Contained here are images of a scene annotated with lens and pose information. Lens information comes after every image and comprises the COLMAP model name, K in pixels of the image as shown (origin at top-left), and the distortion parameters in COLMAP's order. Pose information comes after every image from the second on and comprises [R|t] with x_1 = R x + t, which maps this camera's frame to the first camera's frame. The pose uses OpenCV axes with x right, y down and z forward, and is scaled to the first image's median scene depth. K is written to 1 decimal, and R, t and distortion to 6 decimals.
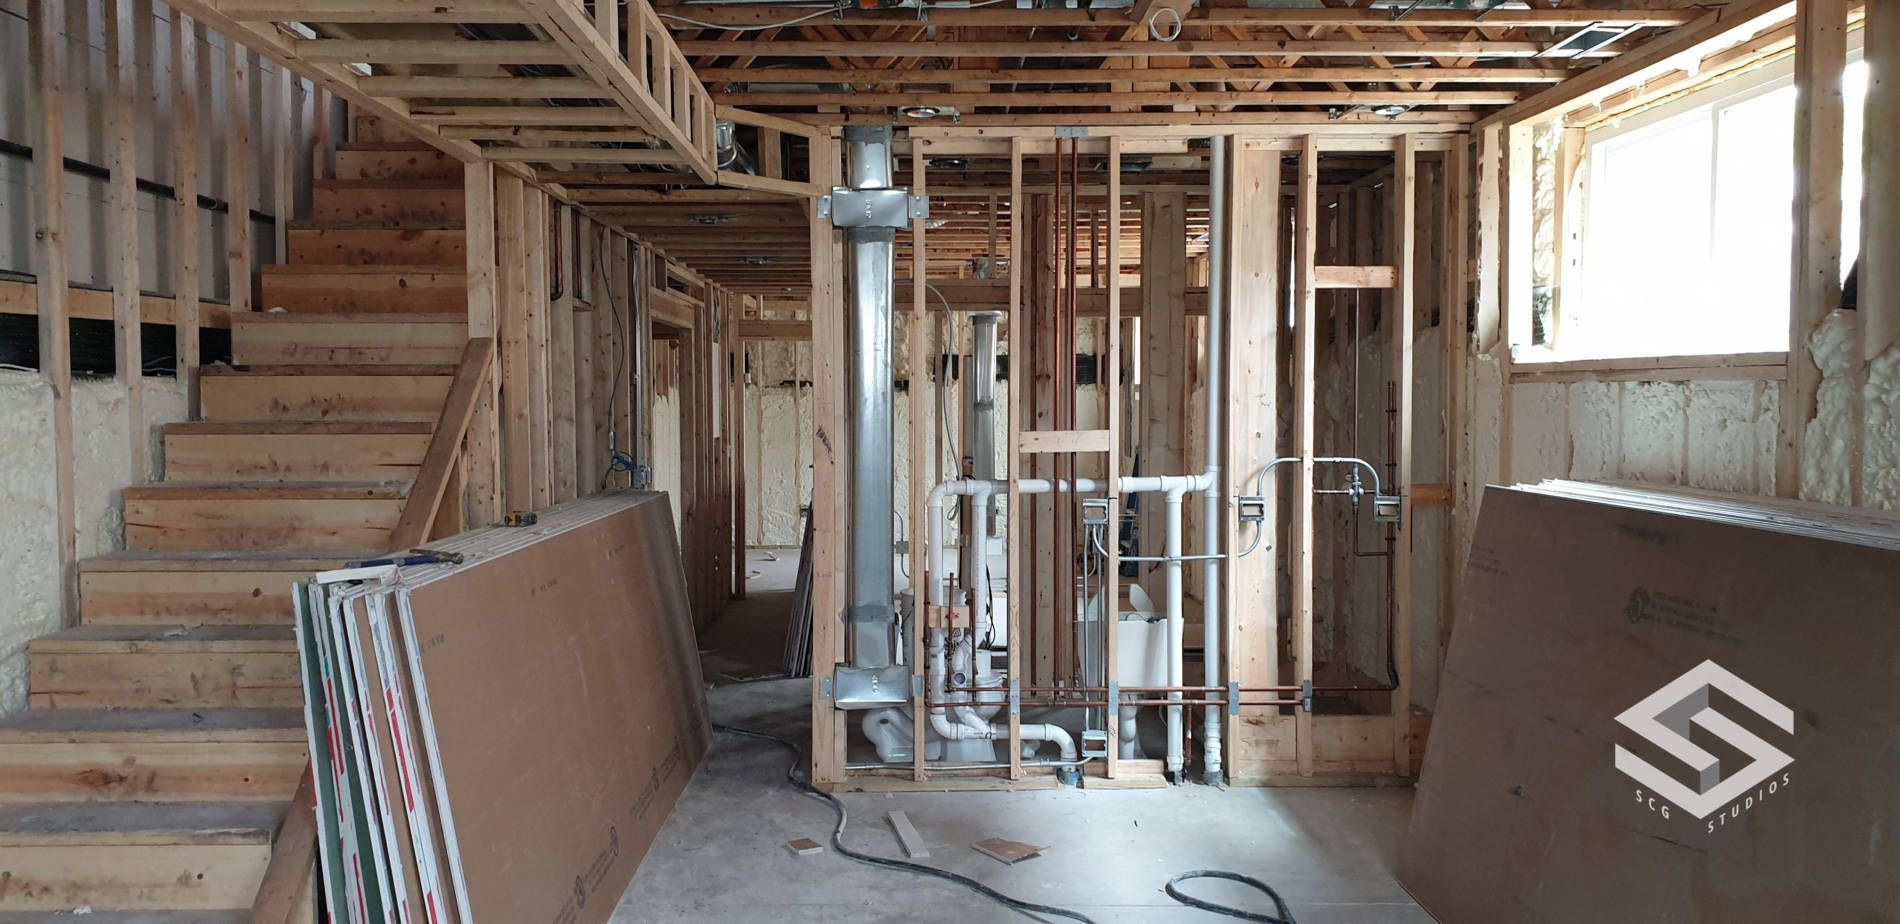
lens RADIAL K [[1484.4, 0, 950.4], [0, 1484.4, 464.5], [0, 0, 1]] dist [0.005526, 0.003454]
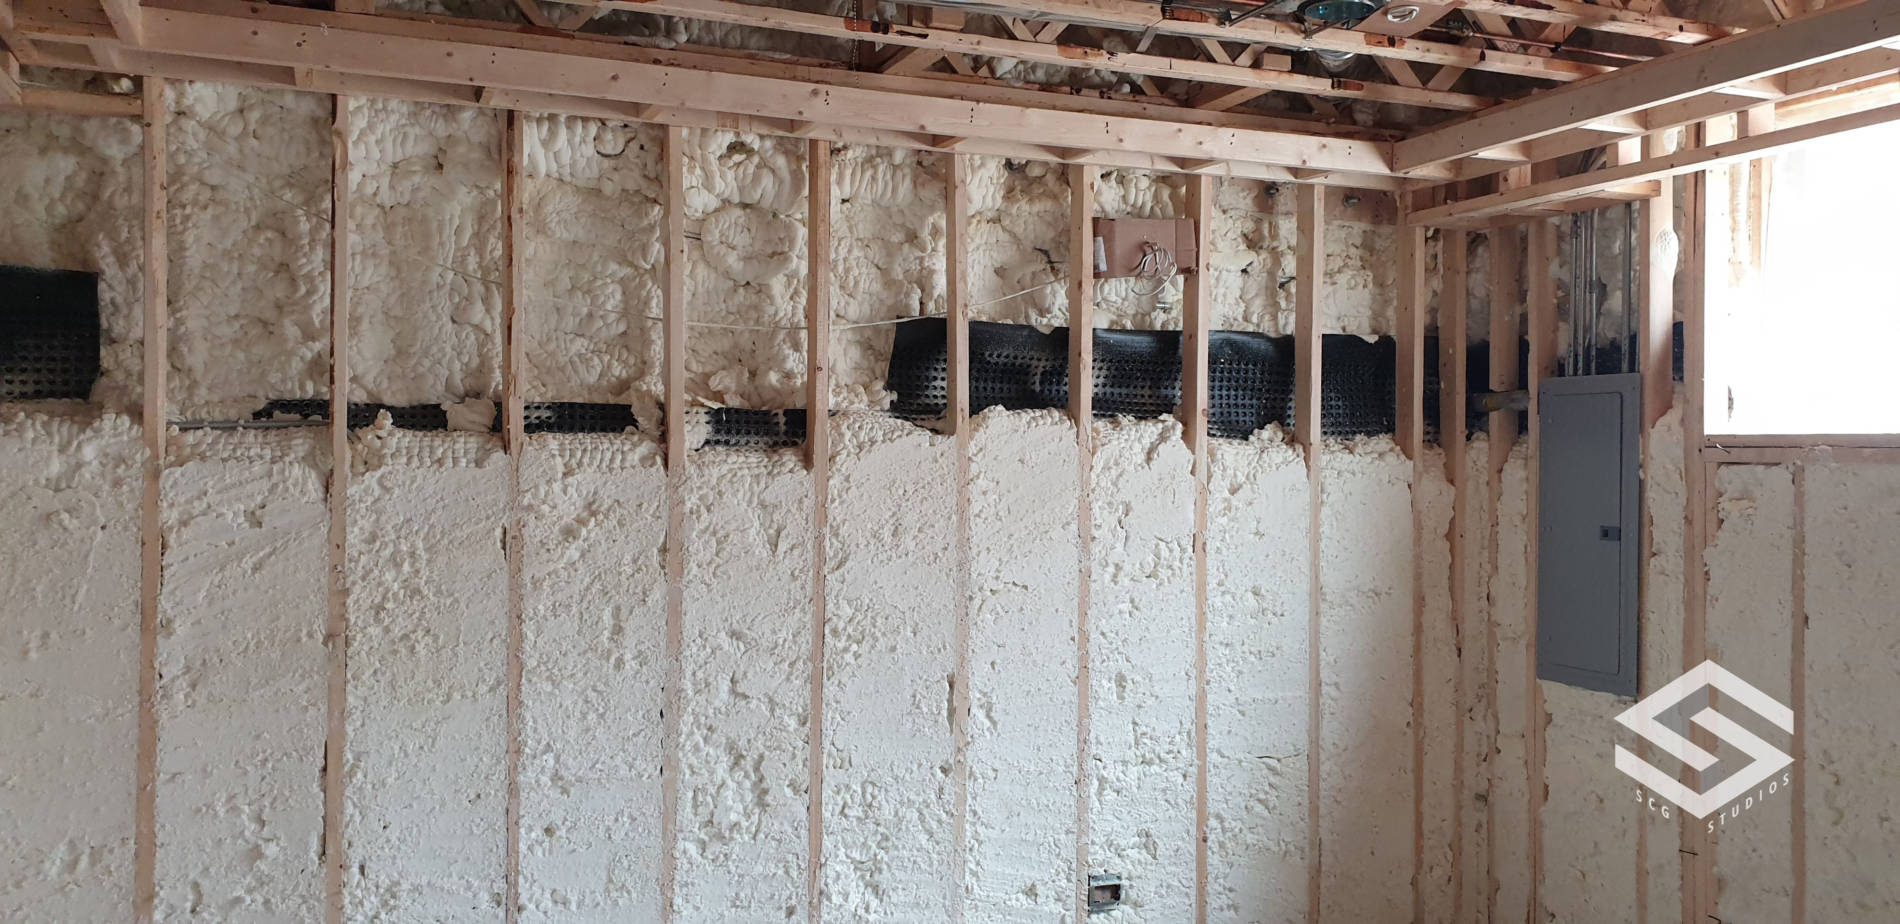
lens RADIAL K [[1484.4, 0, 947.7], [0, 1484.4, 459.5], [0, 0, 1]] dist [0.005526, 0.003454]
pose [[0.937985, 0.011788, 0.346476, -0.094272], [0.006560, 0.998639, -0.051737, -0.034906], [-0.346615, 0.050801, 0.936631, 0.751972]]
